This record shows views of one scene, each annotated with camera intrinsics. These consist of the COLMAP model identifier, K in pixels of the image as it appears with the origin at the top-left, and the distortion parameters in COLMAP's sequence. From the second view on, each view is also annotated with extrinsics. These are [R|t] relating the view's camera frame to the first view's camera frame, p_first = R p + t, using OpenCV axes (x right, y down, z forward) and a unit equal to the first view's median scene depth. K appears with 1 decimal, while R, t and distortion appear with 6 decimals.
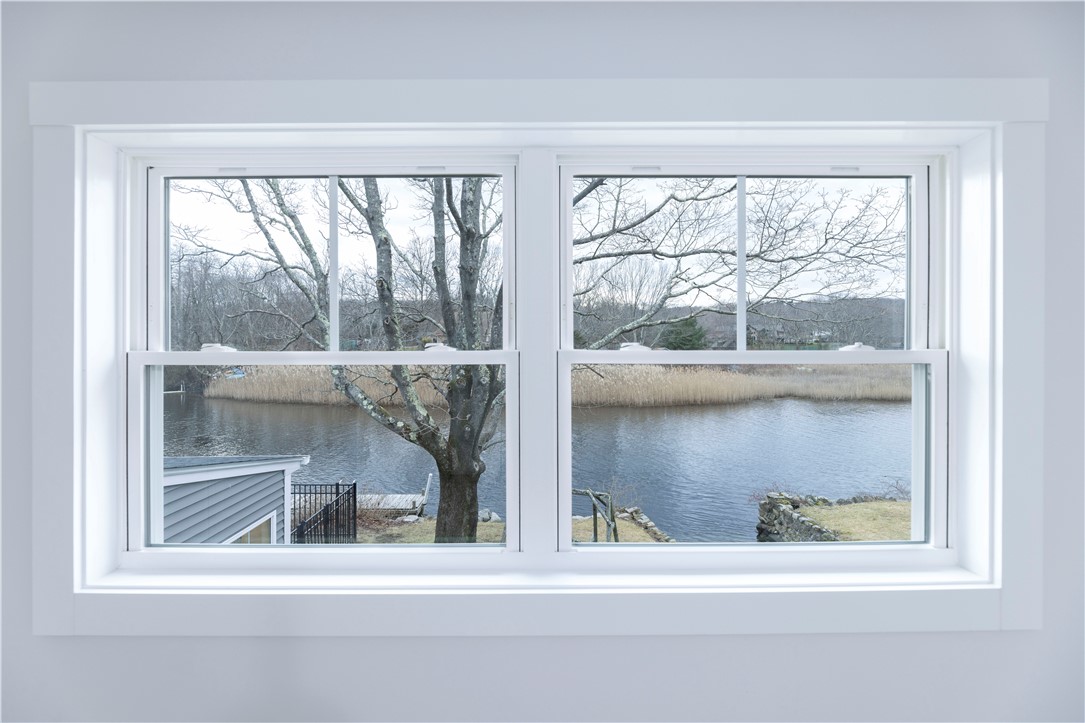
lens RADIAL K [[437.0, 0, 533.7], [0, 437.0, 352.1], [0, 0, 1]] dist [-0.000422, -0.000409]
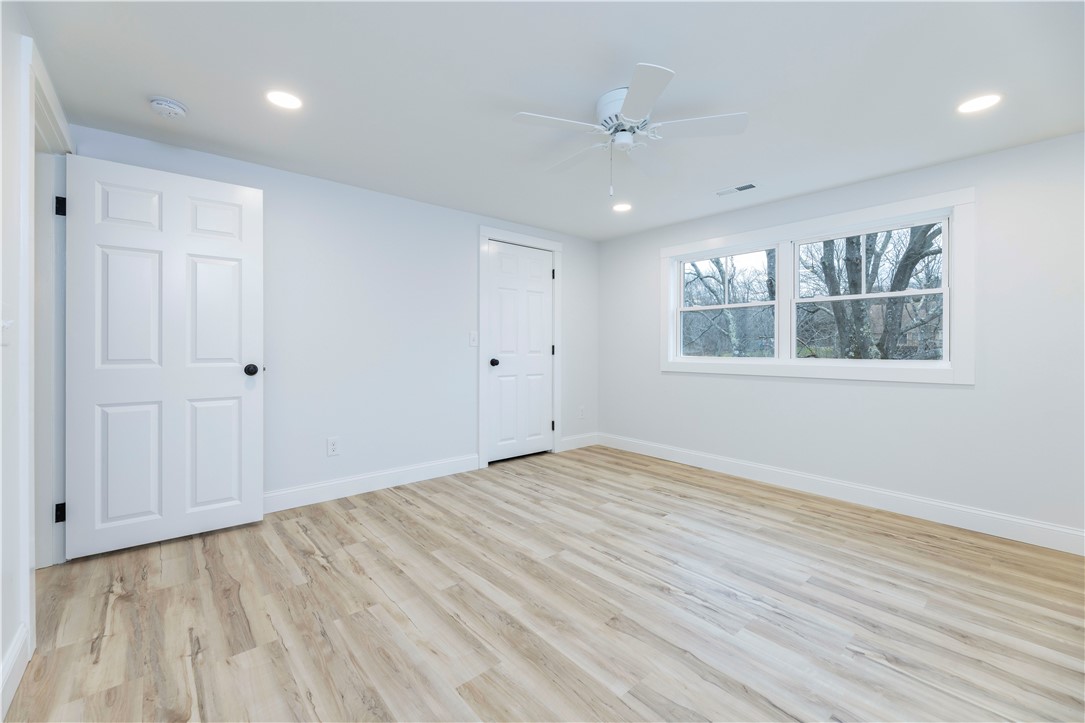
lens RADIAL K [[437.0, 0, 536.2], [0, 437.0, 352.3], [0, 0, 1]] dist [-0.000422, -0.000409]
pose [[0.649380, 0.009079, -0.760410, 0.157607], [-0.012505, 0.999921, 0.001259, 0.050184], [0.760361, 0.008692, 0.649443, -0.313812]]
